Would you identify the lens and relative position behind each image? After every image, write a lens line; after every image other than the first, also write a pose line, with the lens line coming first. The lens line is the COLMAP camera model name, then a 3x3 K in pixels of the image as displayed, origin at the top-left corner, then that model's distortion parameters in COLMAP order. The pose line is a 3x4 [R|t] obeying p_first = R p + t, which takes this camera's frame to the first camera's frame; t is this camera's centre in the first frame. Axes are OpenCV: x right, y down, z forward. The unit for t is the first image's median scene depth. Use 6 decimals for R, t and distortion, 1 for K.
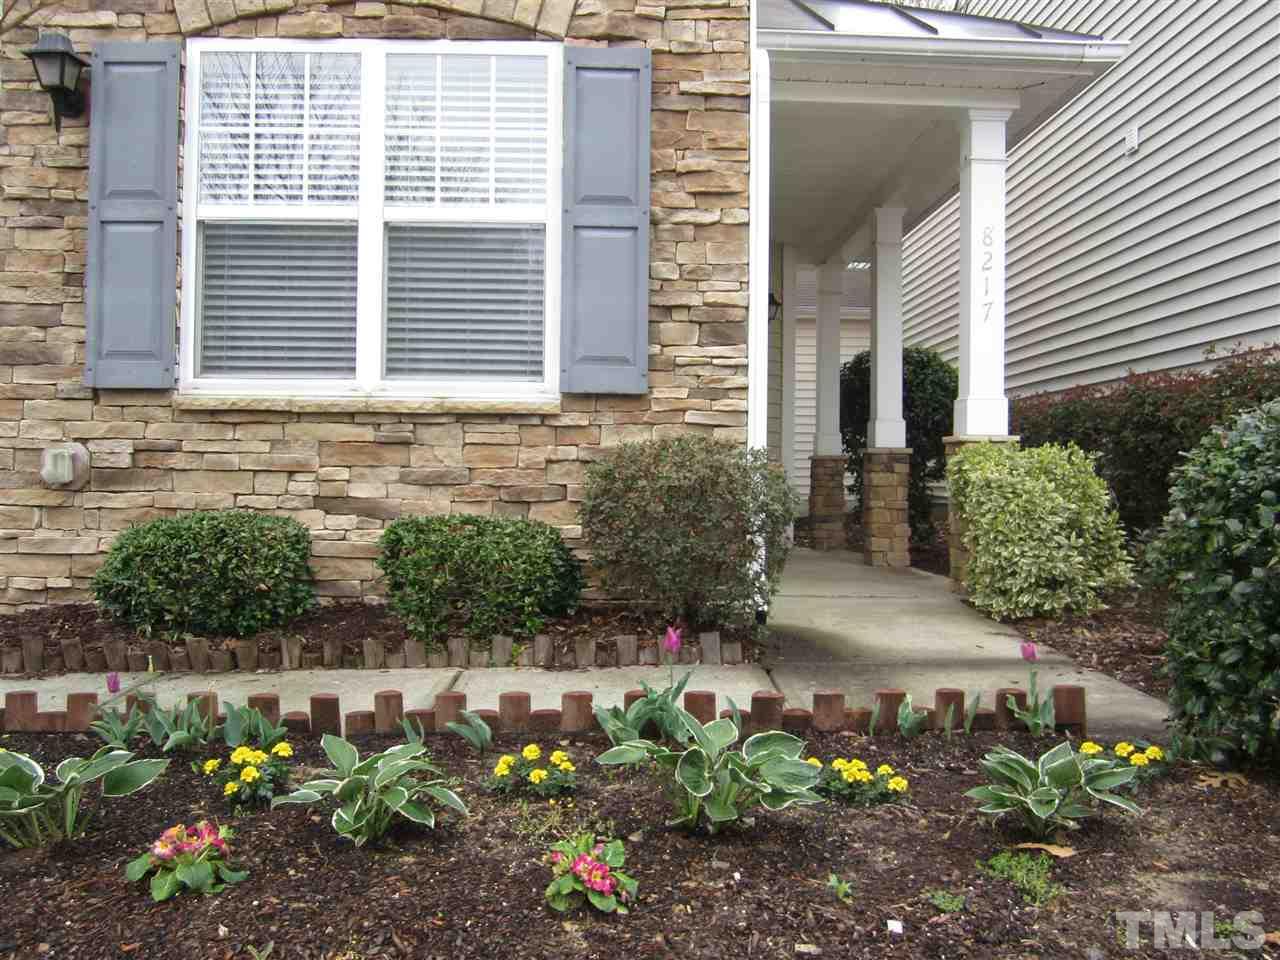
lens RADIAL K [[1082.9, 0, 640.0], [0, 1082.9, 480.0], [0, 0, 1]] dist [-0.055700, -0.002865]
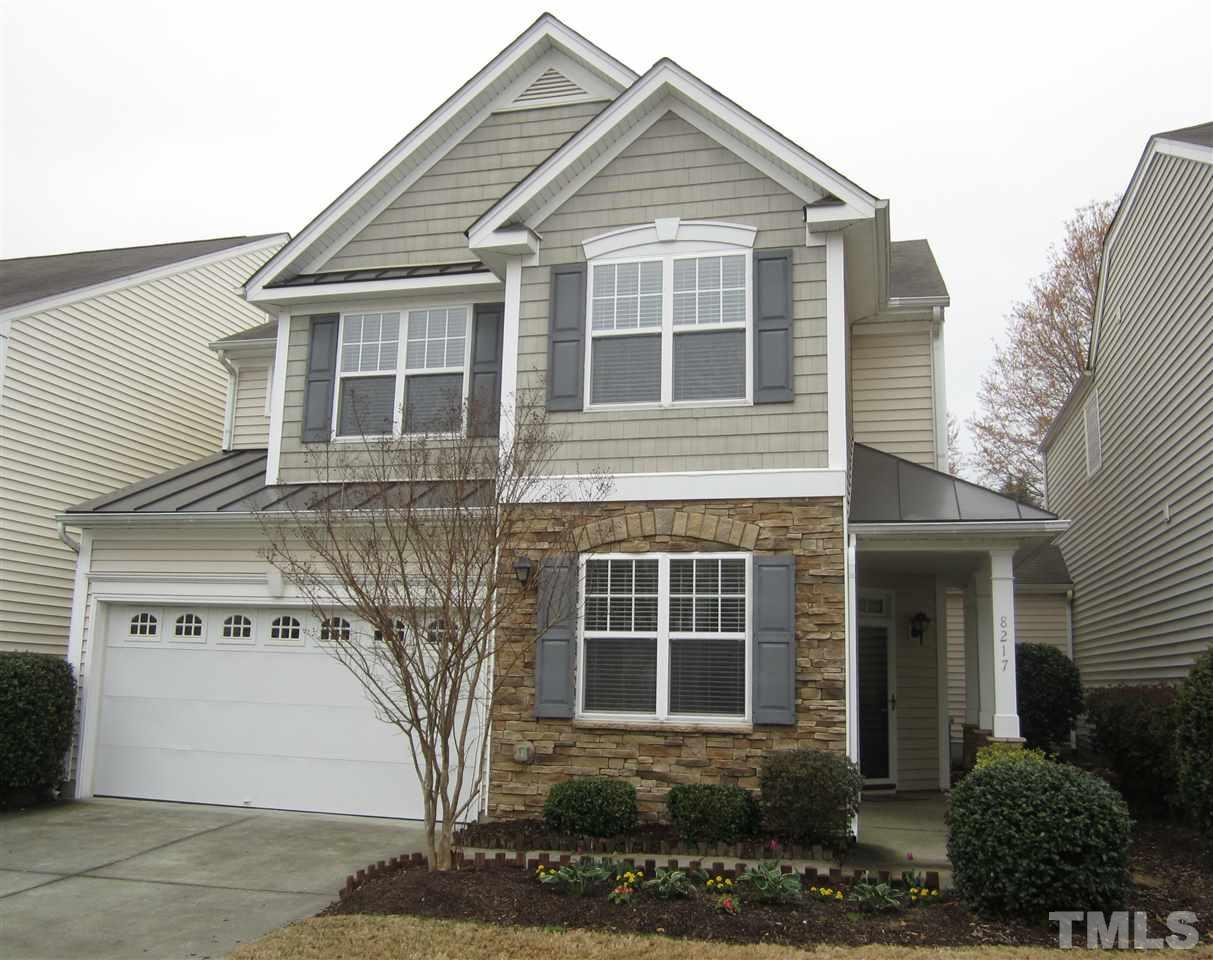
lens RADIAL K [[1142.9, 0, 606.5], [0, 1142.9, 480.0], [0, 0, 1]] dist [-0.048121, -0.000593]
pose [[0.962647, -0.033339, -0.268698, 0.262213], [-0.014013, 0.984926, -0.172409, -0.161182], [0.270396, 0.169734, 0.947669, -1.237729]]
